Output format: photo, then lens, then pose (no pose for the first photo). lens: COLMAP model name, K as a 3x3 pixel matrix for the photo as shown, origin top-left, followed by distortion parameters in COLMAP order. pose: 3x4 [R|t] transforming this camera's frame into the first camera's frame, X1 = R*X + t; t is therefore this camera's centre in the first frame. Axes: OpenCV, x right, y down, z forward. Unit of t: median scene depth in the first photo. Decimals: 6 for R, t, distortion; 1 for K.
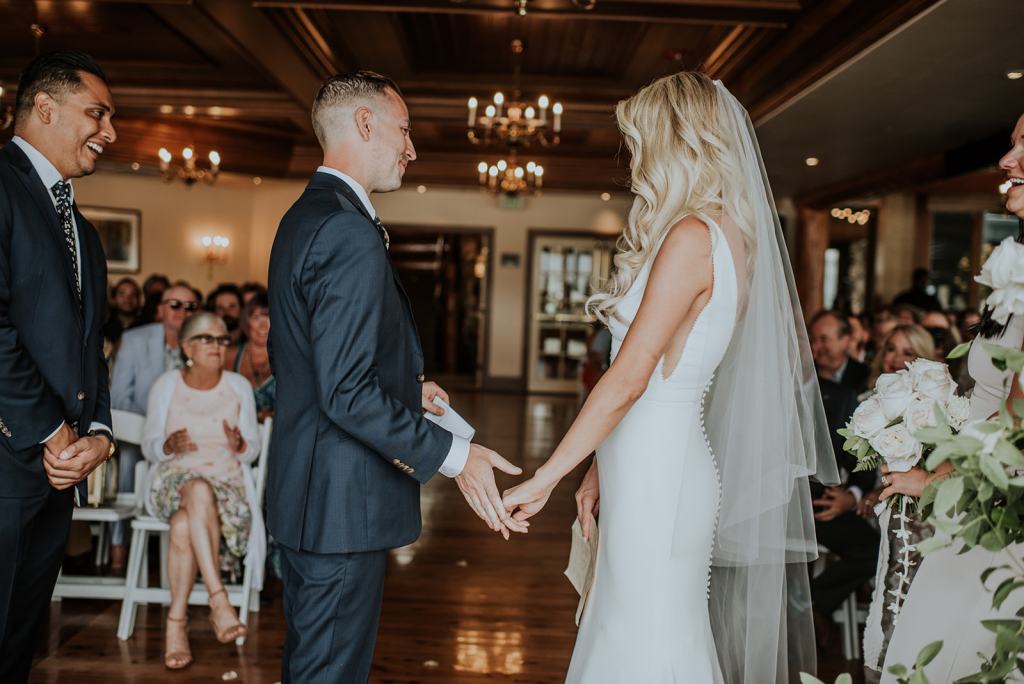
lens RADIAL K [[1459.5, 0, 512.0], [0, 1459.5, 342.0], [0, 0, 1]] dist [-0.026180, -0.037512]
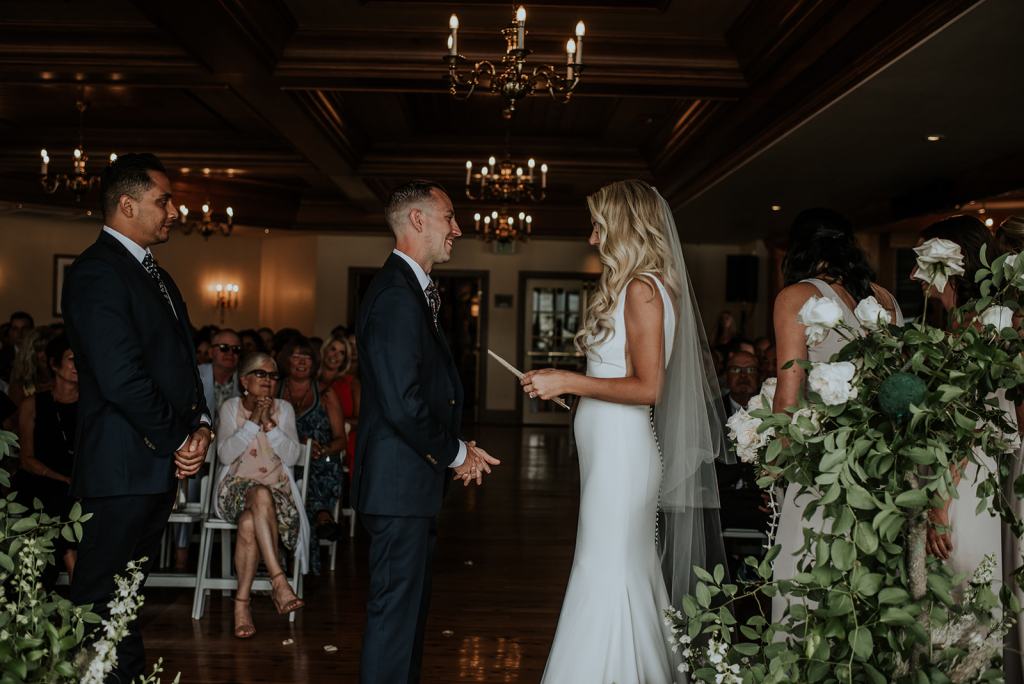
lens RADIAL K [[1459.5, 0, 512.0], [0, 1459.5, 342.0], [0, 0, 1]] dist [-0.026180, -0.037512]
pose [[0.999828, -0.017933, 0.004719, -0.001599], [0.018049, 0.999501, -0.025921, 0.004302], [-0.004252, 0.026002, 0.999653, -0.157342]]
